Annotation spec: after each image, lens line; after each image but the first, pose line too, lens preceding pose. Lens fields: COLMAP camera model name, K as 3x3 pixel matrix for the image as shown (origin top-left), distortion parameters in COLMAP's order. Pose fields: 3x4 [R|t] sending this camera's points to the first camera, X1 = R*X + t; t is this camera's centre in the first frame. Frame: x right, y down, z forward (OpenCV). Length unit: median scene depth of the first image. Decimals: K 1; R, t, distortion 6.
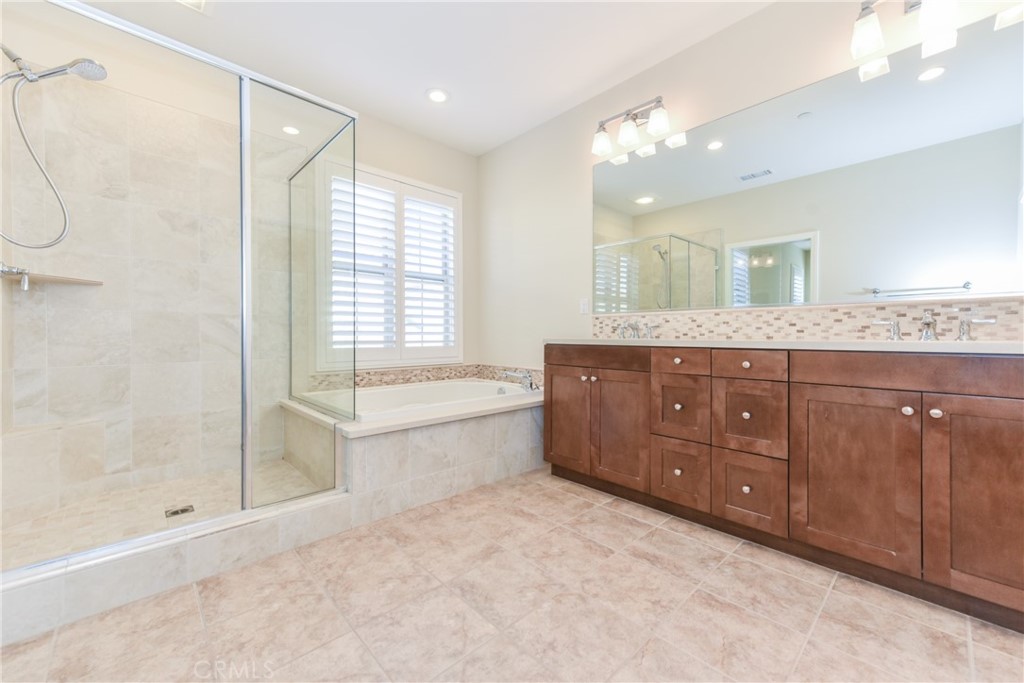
lens RADIAL K [[413.4, 0, 516.9], [0, 413.4, 354.4], [0, 0, 1]] dist [0.014391, -0.000117]
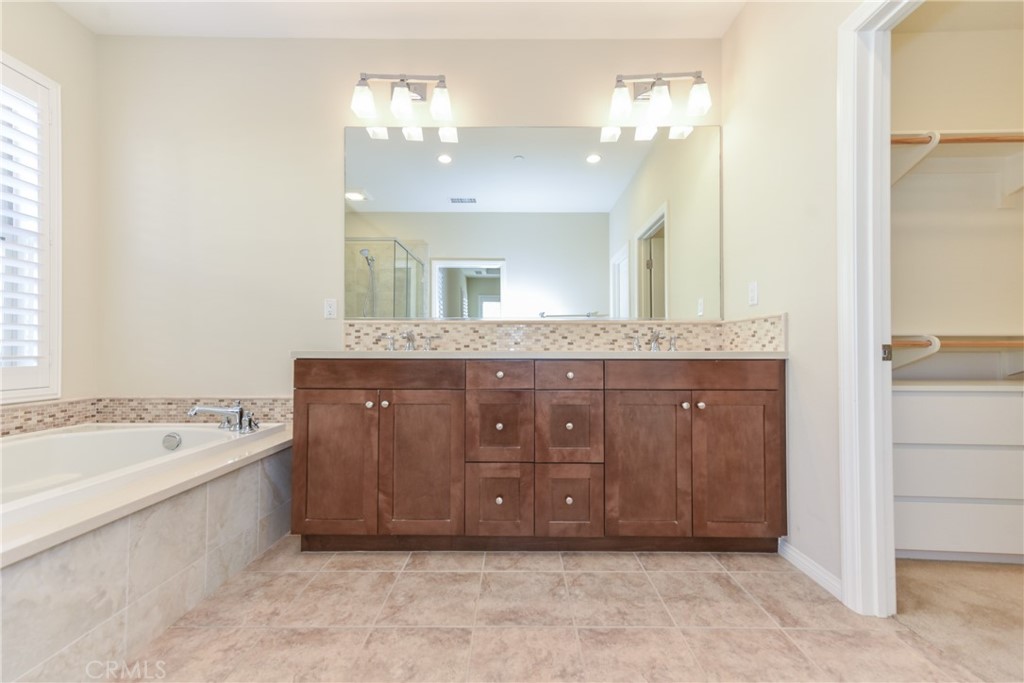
lens RADIAL K [[413.4, 0, 516.9], [0, 413.4, 354.4], [0, 0, 1]] dist [0.014391, -0.000117]
pose [[0.685040, -0.007450, 0.728467, -0.223177], [0.033841, 0.999194, -0.021605, -0.007201], [-0.727719, 0.039452, 0.684740, 0.345572]]
